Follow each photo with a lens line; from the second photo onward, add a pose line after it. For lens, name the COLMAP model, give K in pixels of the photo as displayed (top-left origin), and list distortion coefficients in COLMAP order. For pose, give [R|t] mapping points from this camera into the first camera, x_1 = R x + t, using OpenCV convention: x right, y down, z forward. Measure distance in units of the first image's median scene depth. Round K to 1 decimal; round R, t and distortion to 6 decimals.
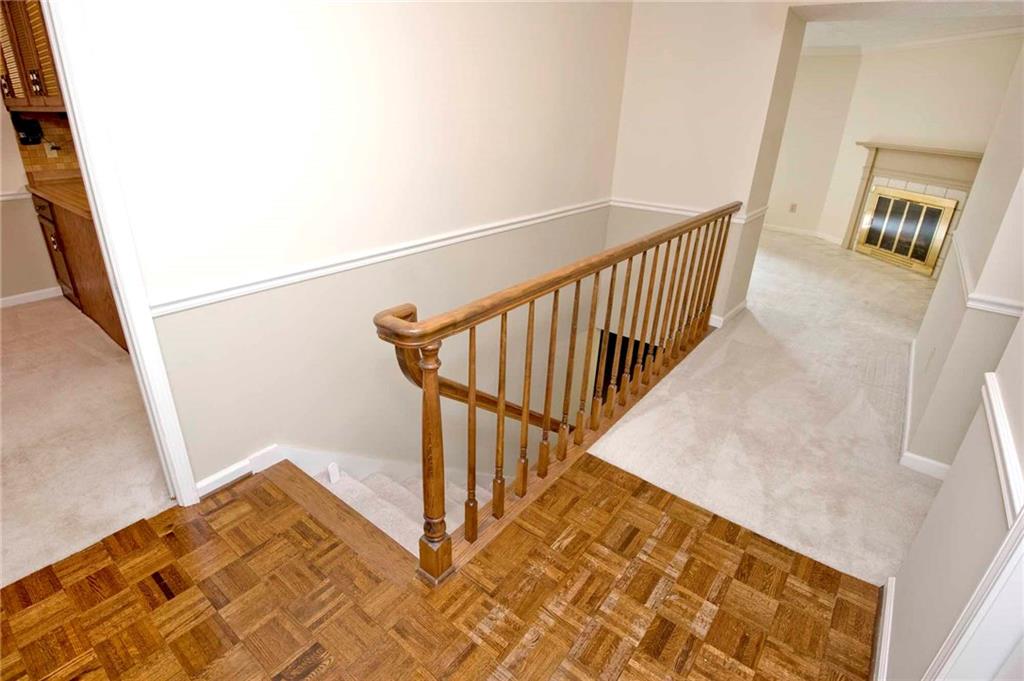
lens RADIAL K [[490.4, 0, 523.3], [0, 490.4, 337.3], [0, 0, 1]] dist [-0.028467, -0.000048]
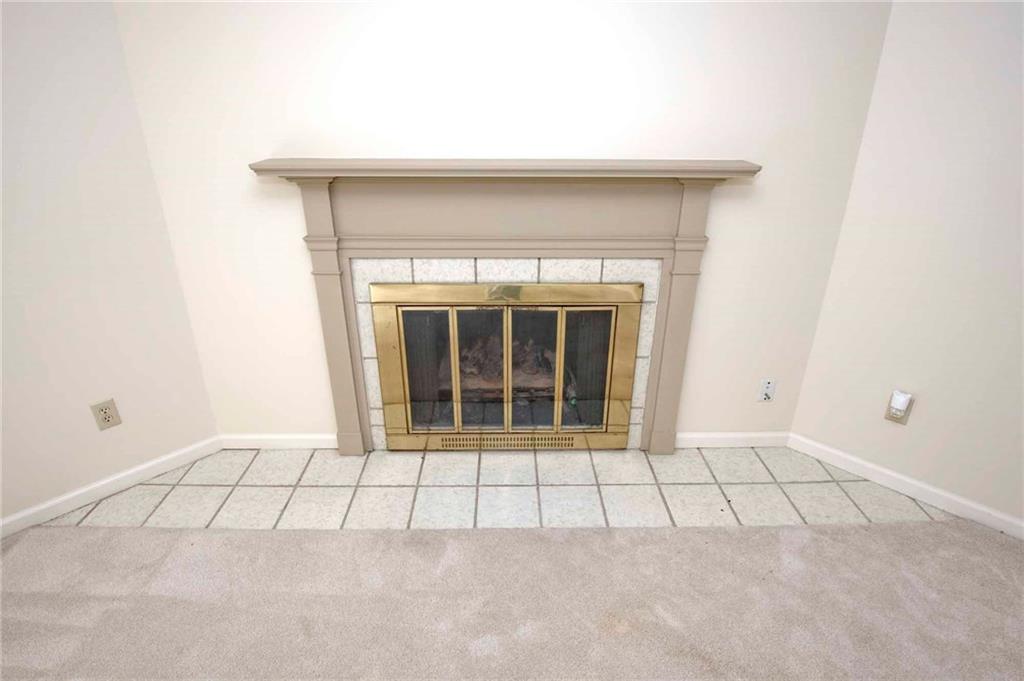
lens RADIAL K [[522.1, 0, 512.0], [0, 522.1, 340.5], [0, 0, 1]] dist [0.003520, -0.040160]
pose [[0.101221, -0.420750, 0.901512, 0.397627], [0.412290, 0.842430, 0.346884, -0.368184], [-0.905412, 0.336573, 0.258742, 0.831550]]
